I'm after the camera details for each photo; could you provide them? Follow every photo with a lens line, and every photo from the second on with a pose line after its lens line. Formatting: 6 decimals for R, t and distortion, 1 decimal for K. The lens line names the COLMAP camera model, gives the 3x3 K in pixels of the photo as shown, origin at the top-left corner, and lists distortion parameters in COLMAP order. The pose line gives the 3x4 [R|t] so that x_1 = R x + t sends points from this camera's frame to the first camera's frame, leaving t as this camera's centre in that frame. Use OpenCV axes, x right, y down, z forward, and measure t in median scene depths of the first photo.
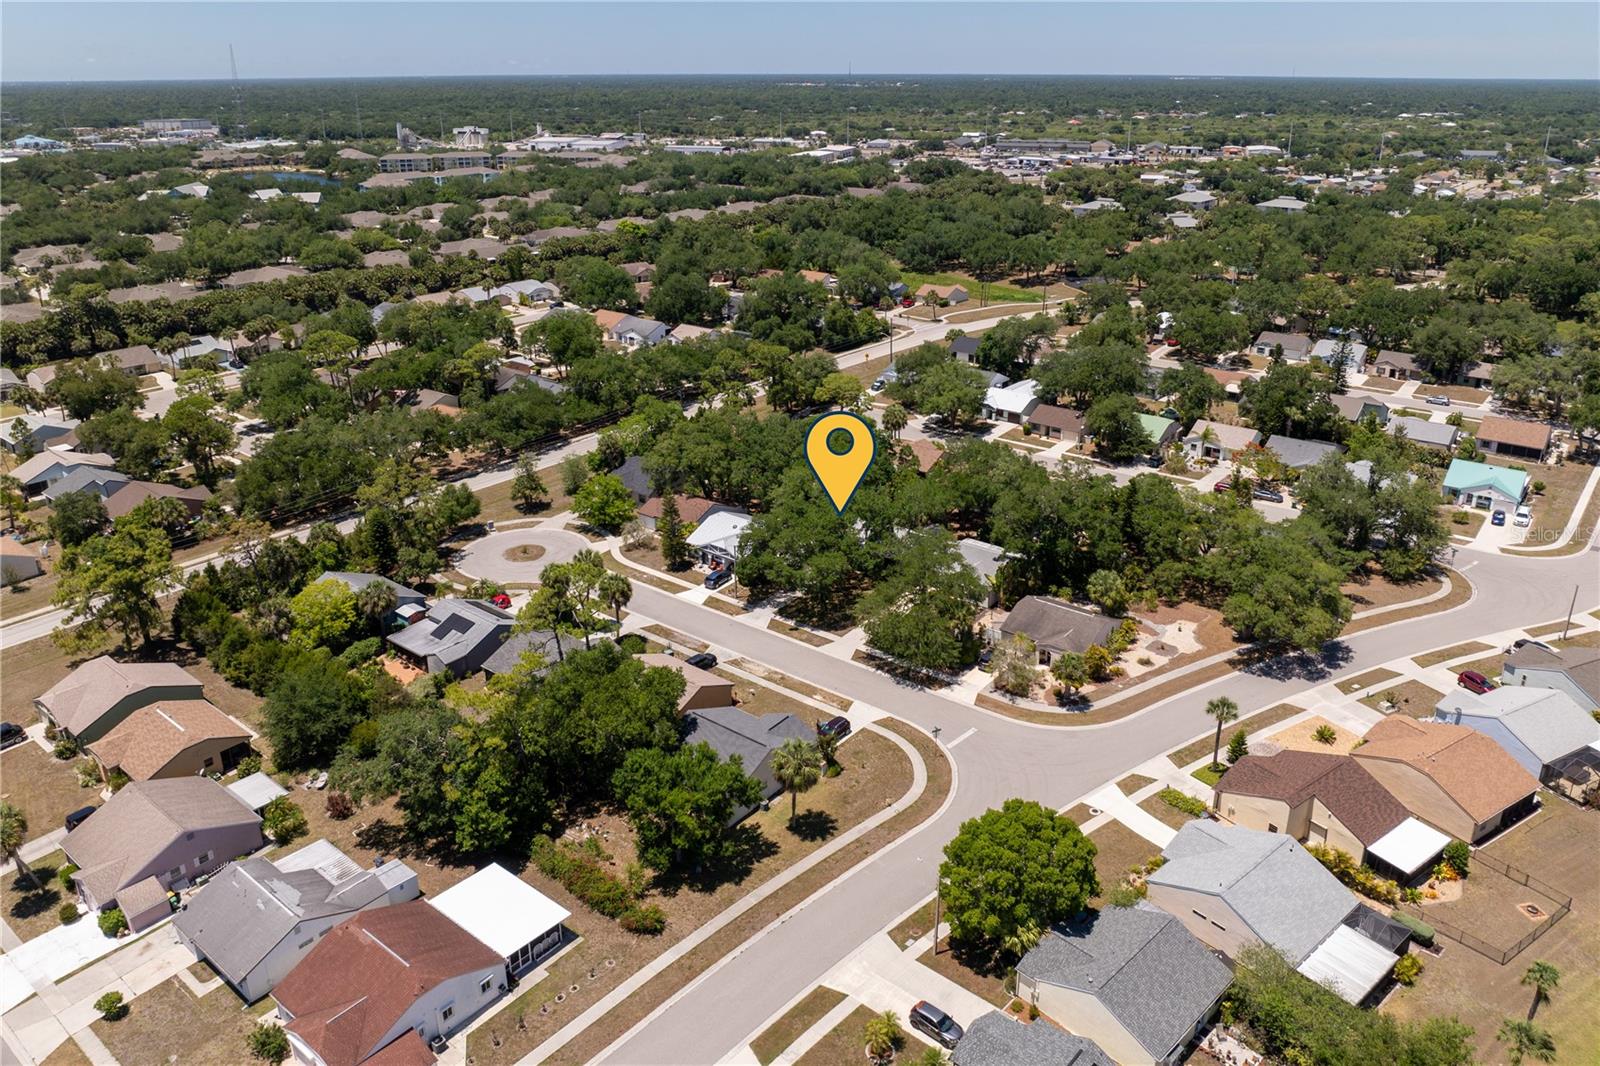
lens RADIAL K [[1111.9, 0, 785.9], [0, 1111.9, 533.2], [0, 0, 1]] dist [-0.050002, 0.002292]
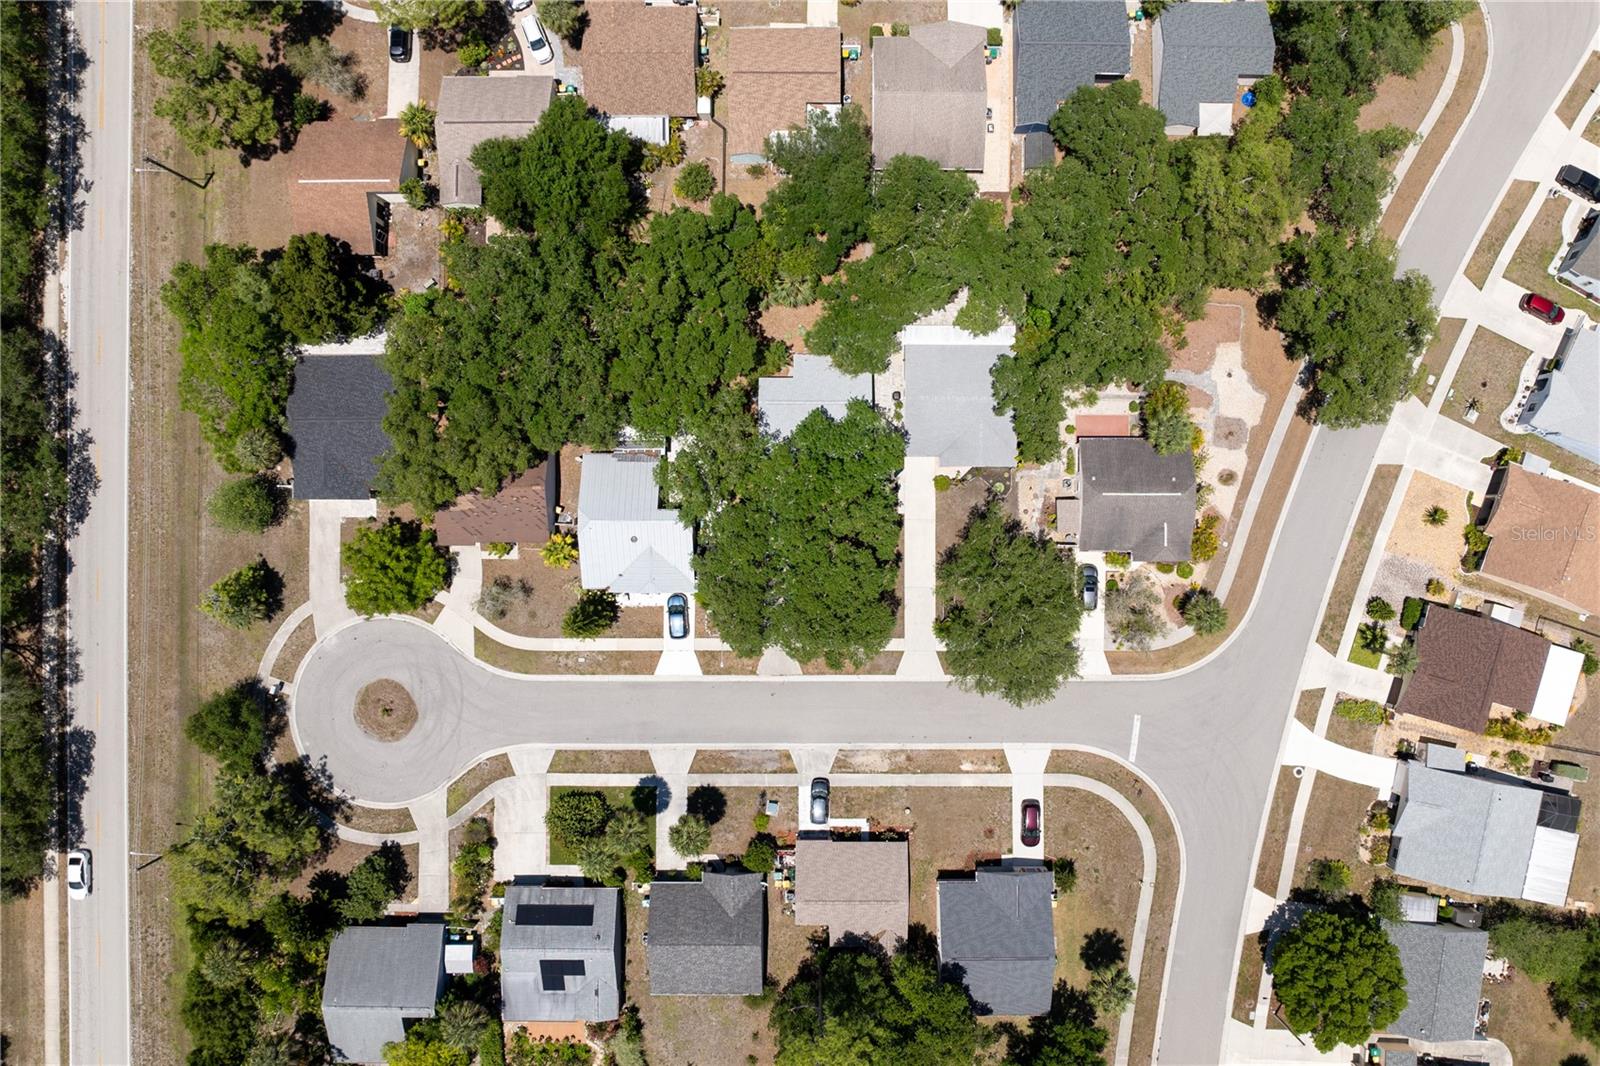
lens RADIAL K [[1111.9, 0, 785.9], [0, 1111.9, 533.2], [0, 0, 1]] dist [-0.050002, 0.002292]
pose [[0.772739, -0.634723, -0.001002, 0.037120], [0.245903, 0.297917, 0.922376, -0.771666], [-0.585155, -0.713002, 0.386292, 0.876807]]
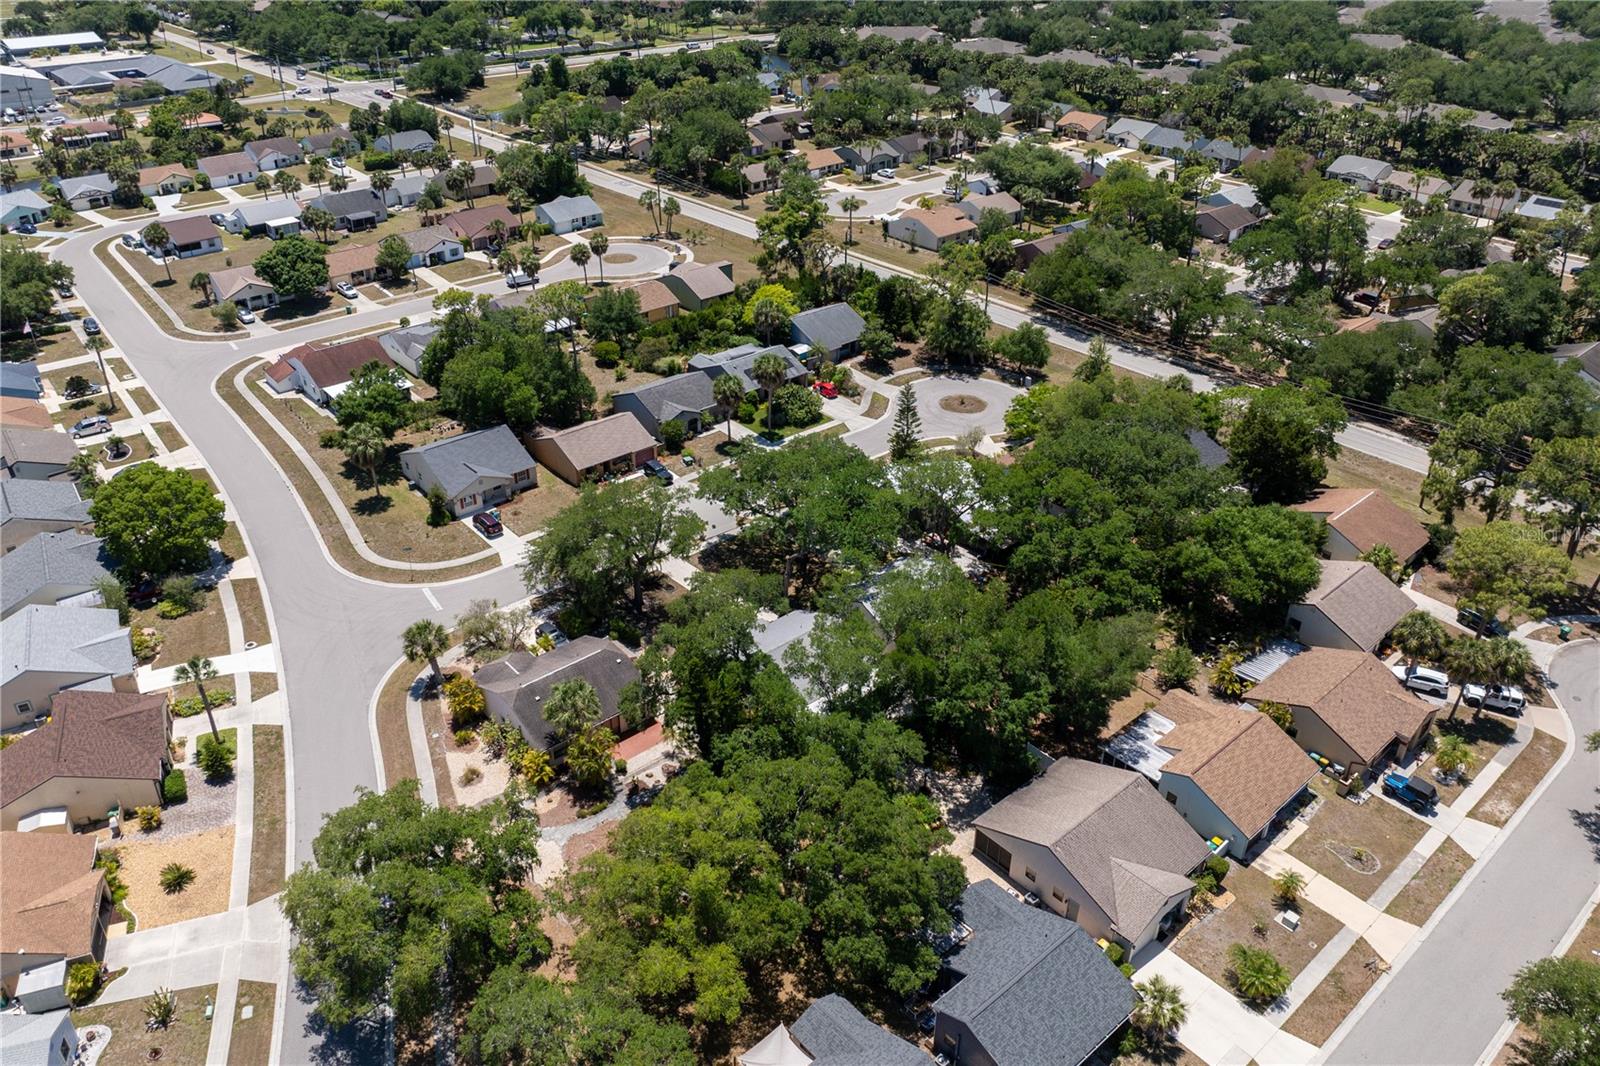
lens RADIAL K [[1111.9, 0, 785.9], [0, 1111.9, 533.2], [0, 0, 1]] dist [-0.050002, 0.002292]
pose [[-0.171619, 0.516291, -0.839041, 0.814920], [-0.383157, 0.749644, 0.539653, -0.451292], [0.907600, 0.414099, 0.069167, 1.112221]]
